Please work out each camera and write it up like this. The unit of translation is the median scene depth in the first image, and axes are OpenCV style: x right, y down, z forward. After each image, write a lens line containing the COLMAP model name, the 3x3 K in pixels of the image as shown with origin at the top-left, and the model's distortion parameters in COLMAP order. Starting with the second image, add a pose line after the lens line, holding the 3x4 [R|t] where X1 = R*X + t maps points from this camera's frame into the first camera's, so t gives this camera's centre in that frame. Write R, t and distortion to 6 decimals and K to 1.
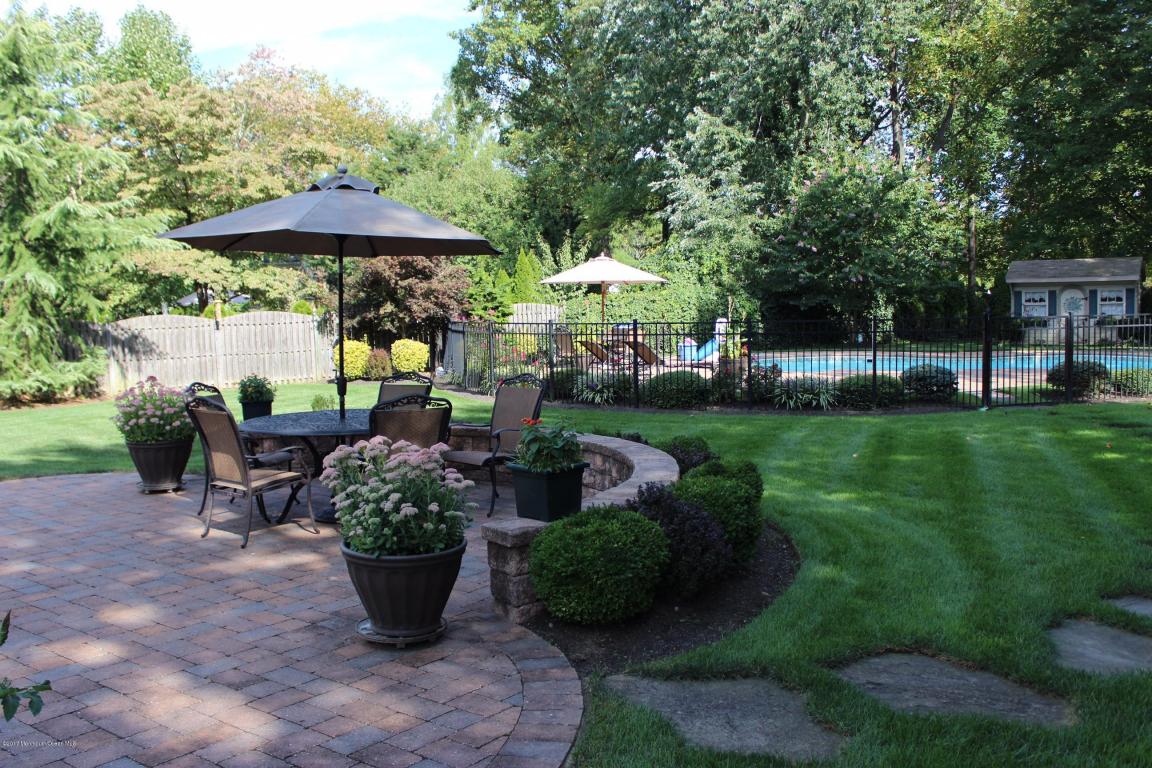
lens RADIAL K [[1062.7, 0, 570.7], [0, 1062.7, 382.4], [0, 0, 1]] dist [-0.158787, 0.167048]
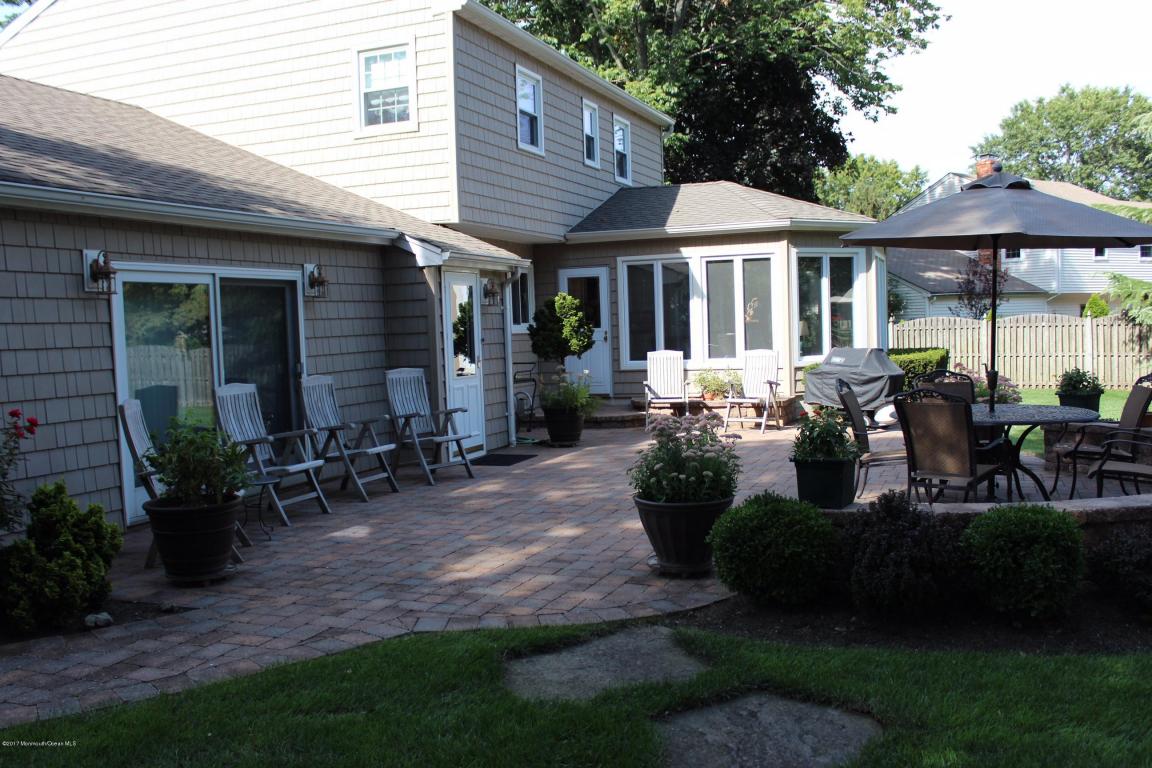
lens RADIAL K [[1060.4, 0, 576.0], [0, 1060.4, 384.0], [0, 0, 1]] dist [-0.153096, 0.158042]
pose [[0.284025, 0.066603, -0.956501, 0.179151], [-0.051030, 0.997221, 0.054285, -0.007379], [0.957458, 0.033392, 0.286635, 0.091914]]
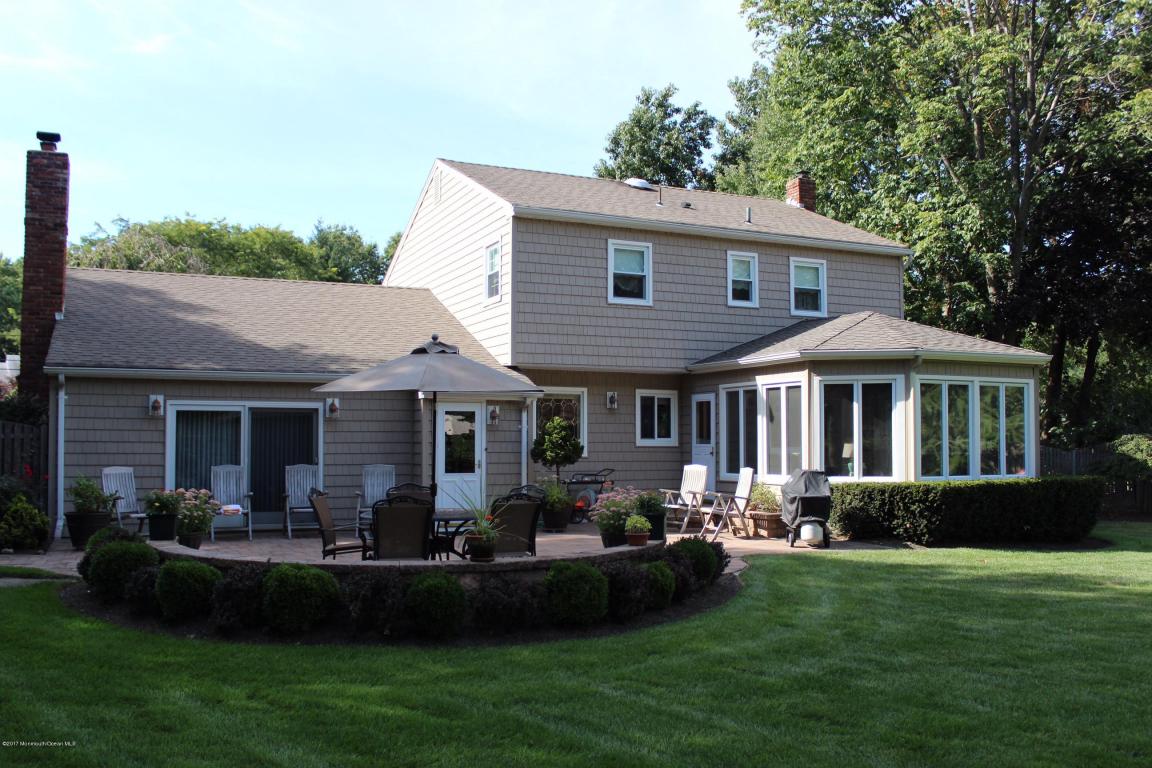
lens RADIAL K [[1013.6, 0, 577.1], [0, 1013.6, 399.7], [0, 0, 1]] dist [-0.156769, 0.164669]
pose [[-0.466562, -0.013329, -0.884388, 0.251812], [-0.061706, 0.997941, 0.017512, -0.043125], [0.882333, 0.062743, -0.466424, 0.508626]]
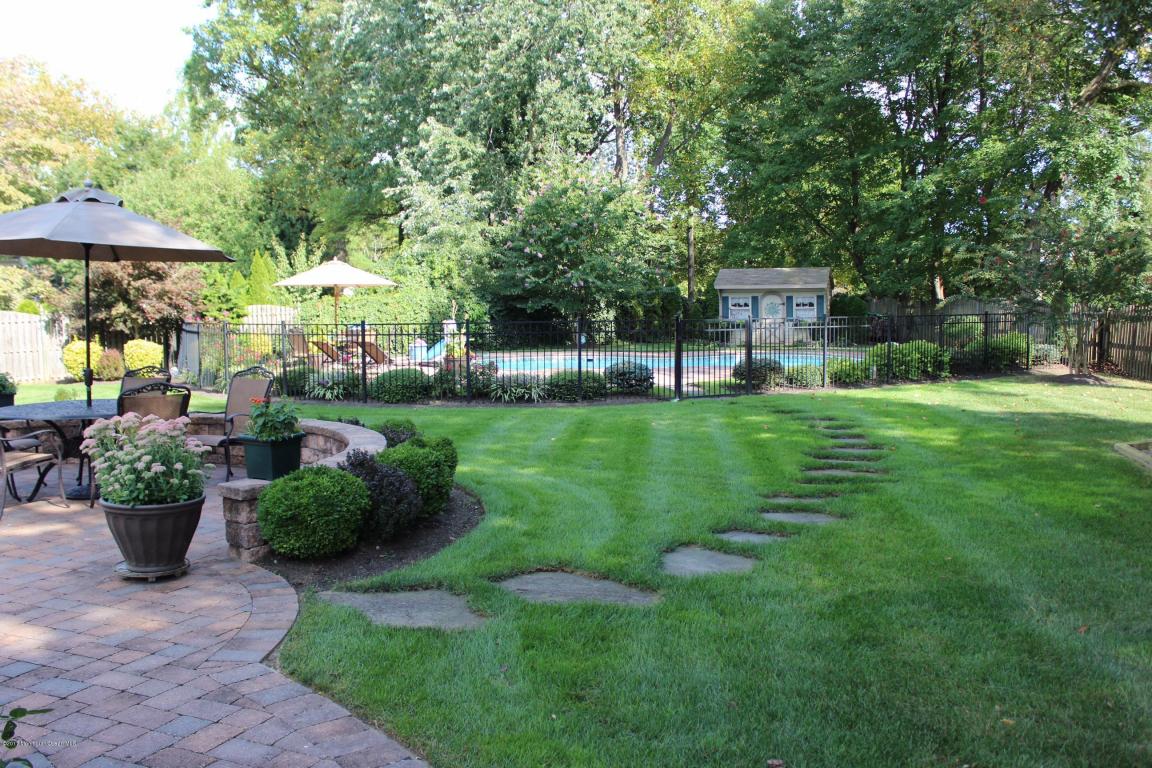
lens RADIAL K [[1060.4, 0, 576.0], [0, 1060.4, 384.0], [0, 0, 1]] dist [-0.153096, 0.158042]
pose [[0.969330, -0.006944, 0.245664, 0.004397], [0.007141, 0.999974, 0.000088, 0.003964], [-0.245659, 0.001669, 0.969355, -0.053591]]
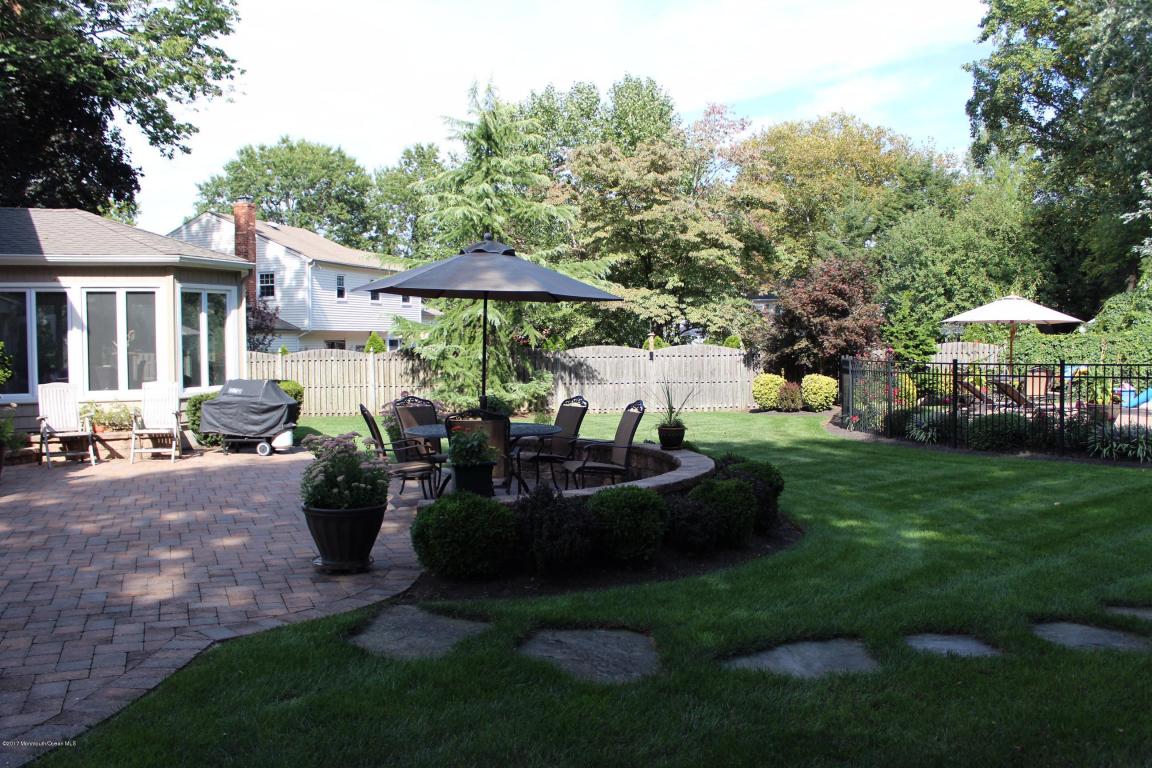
lens RADIAL K [[1060.4, 0, 576.0], [0, 1060.4, 384.0], [0, 0, 1]] dist [-0.153096, 0.158042]
pose [[0.860648, 0.034217, -0.508050, 0.153576], [-0.049856, 0.998608, -0.017202, -0.000813], [0.506754, 0.040135, 0.861156, -0.018516]]
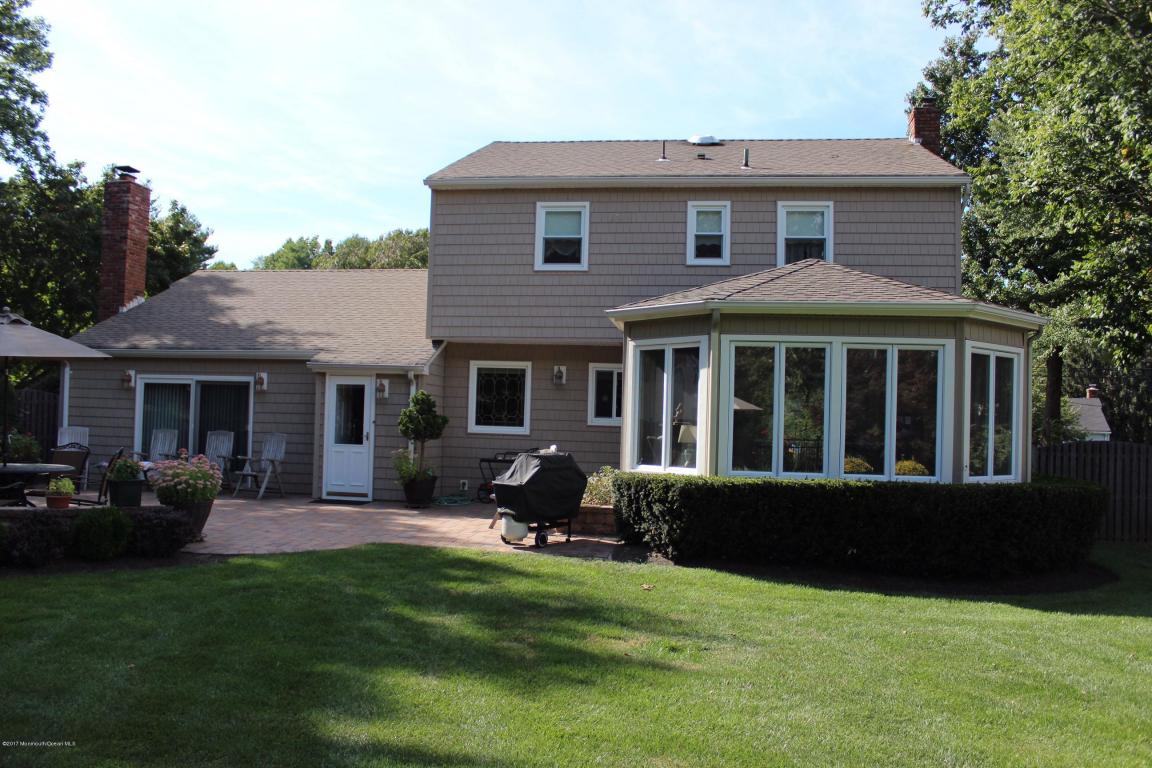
lens RADIAL K [[949.2, 0, 574.0], [0, 949.2, 392.0], [0, 0, 1]] dist [-0.164955, 0.146034]
pose [[-0.873168, -0.014680, -0.487199, -0.084684], [-0.045549, 0.997630, 0.051573, -0.052787], [0.485287, 0.067223, -0.871767, 0.736513]]
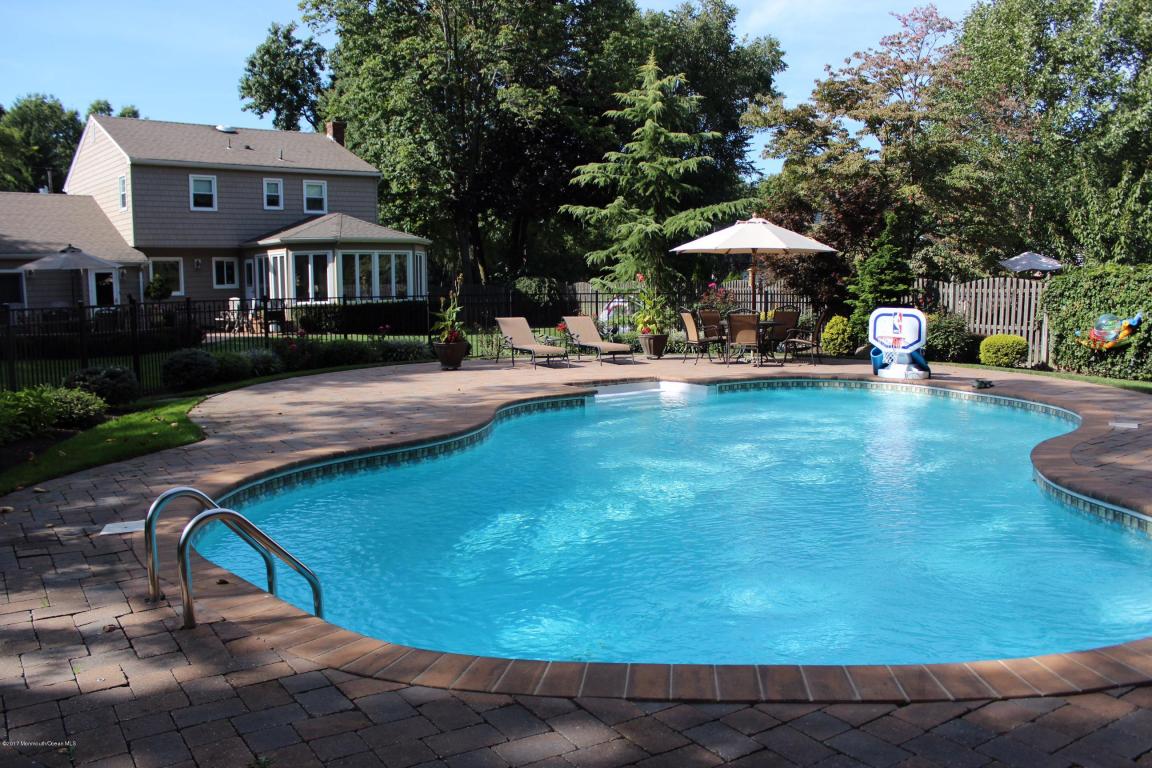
lens RADIAL K [[949.2, 0, 574.0], [0, 949.2, 392.0], [0, 0, 1]] dist [-0.164955, 0.146034]
pose [[-0.206988, 0.138980, -0.968422, 0.658877], [-0.064117, 0.985804, 0.155179, -0.082702], [0.976240, 0.094212, -0.195139, 0.896785]]
